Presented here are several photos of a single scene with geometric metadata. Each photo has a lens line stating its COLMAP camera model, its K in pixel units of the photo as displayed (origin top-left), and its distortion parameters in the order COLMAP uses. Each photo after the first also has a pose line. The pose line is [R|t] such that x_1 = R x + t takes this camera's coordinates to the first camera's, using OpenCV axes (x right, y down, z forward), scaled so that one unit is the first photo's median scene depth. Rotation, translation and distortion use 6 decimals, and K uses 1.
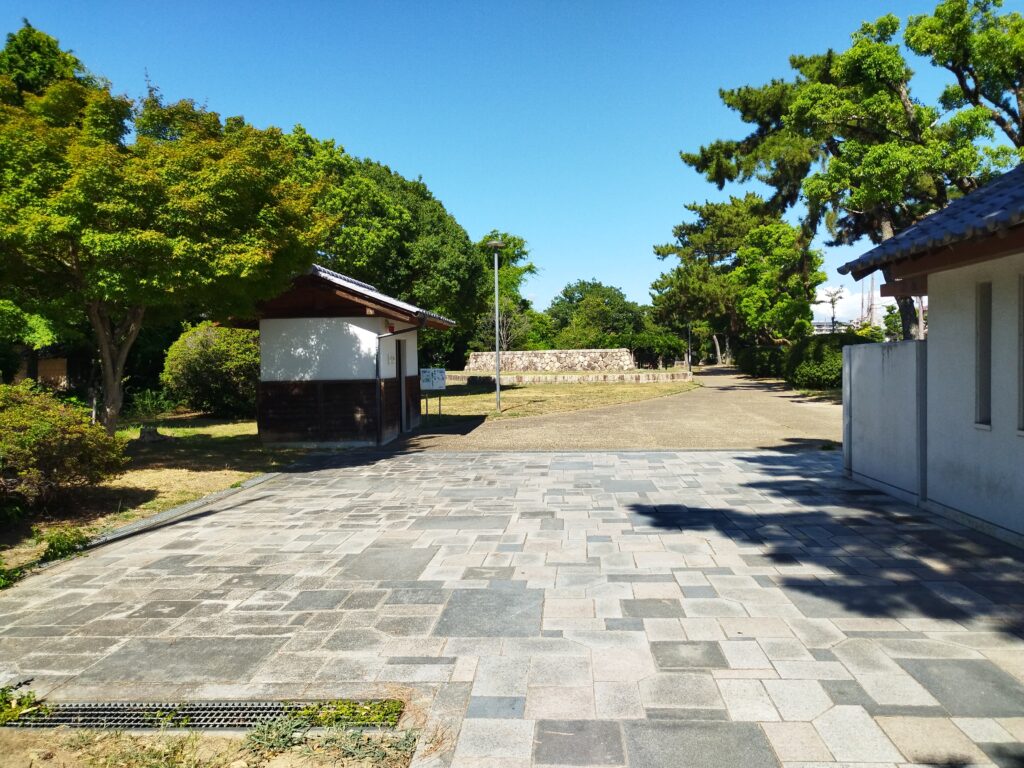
lens RADIAL K [[770.1, 0, 511.9], [0, 770.1, 380.1], [0, 0, 1]] dist [0.040876, -0.032333]
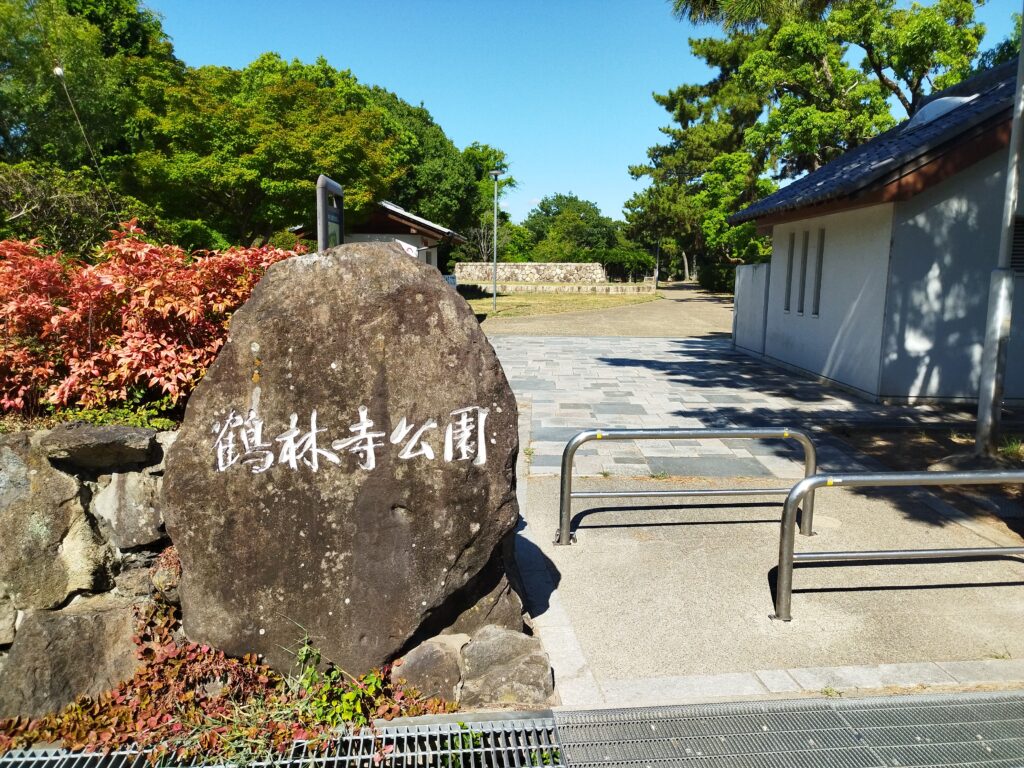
lens RADIAL K [[770.1, 0, 504.5], [0, 770.1, 388.8], [0, 0, 1]] dist [0.040876, -0.032333]
pose [[0.999259, 0.022978, 0.030886, -0.028684], [-0.026645, 0.991910, 0.124119, 0.007173], [-0.027784, -0.124850, 0.991787, -0.194554]]
